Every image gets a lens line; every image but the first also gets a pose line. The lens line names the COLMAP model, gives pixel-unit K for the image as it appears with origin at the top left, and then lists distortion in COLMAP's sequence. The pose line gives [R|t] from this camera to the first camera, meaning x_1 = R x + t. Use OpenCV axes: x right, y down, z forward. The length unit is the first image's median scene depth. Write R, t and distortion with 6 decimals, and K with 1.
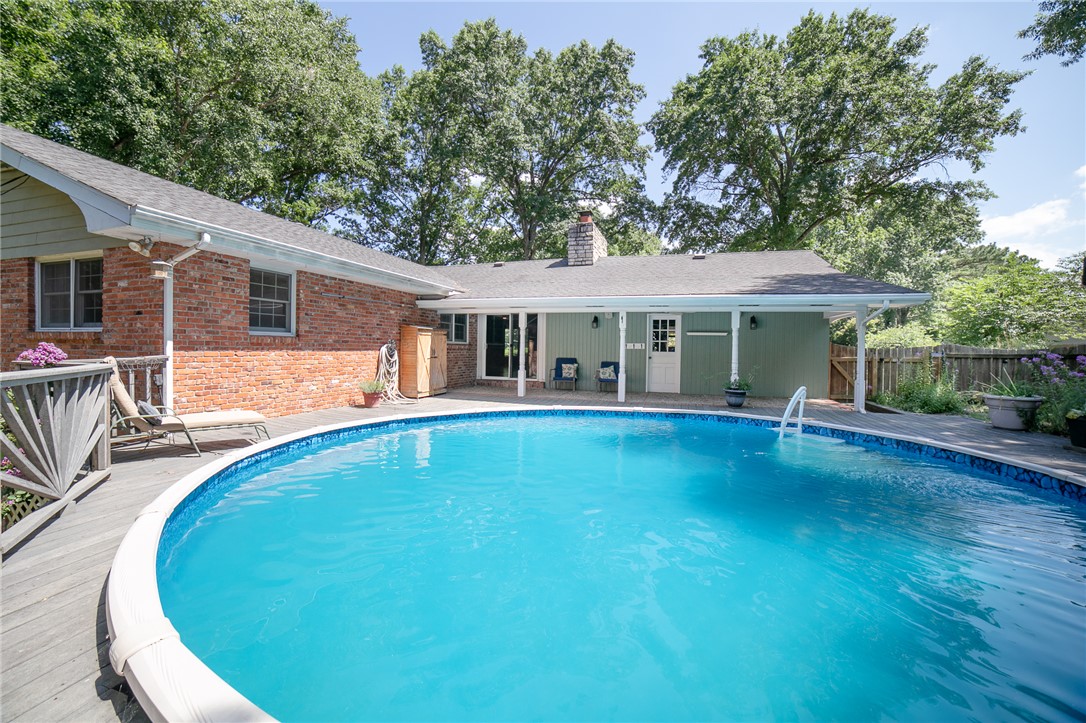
lens RADIAL K [[459.3, 0, 510.5], [0, 459.3, 349.9], [0, 0, 1]] dist [-0.000723, 0.000050]
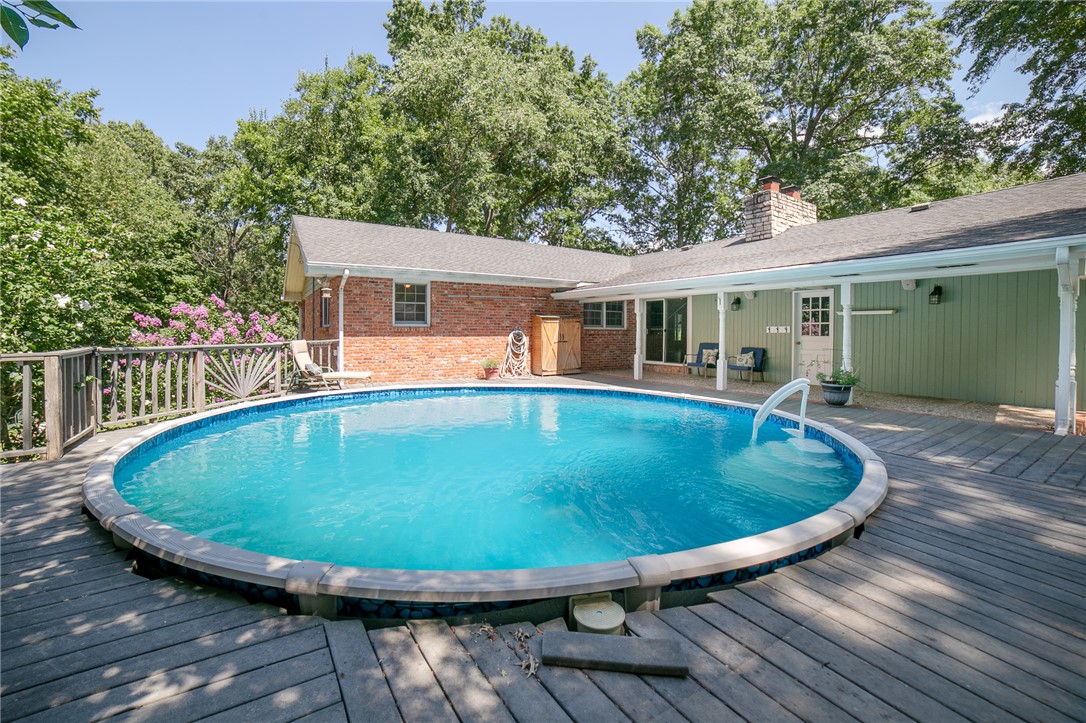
lens RADIAL K [[469.9, 0, 531.1], [0, 469.9, 344.5], [0, 0, 1]] dist [-0.020403, 0.000397]
pose [[0.792425, 0.005478, -0.609945, 0.519385], [0.005527, 0.999854, 0.016161, 0.003905], [0.609944, -0.016178, 0.792279, 0.010356]]
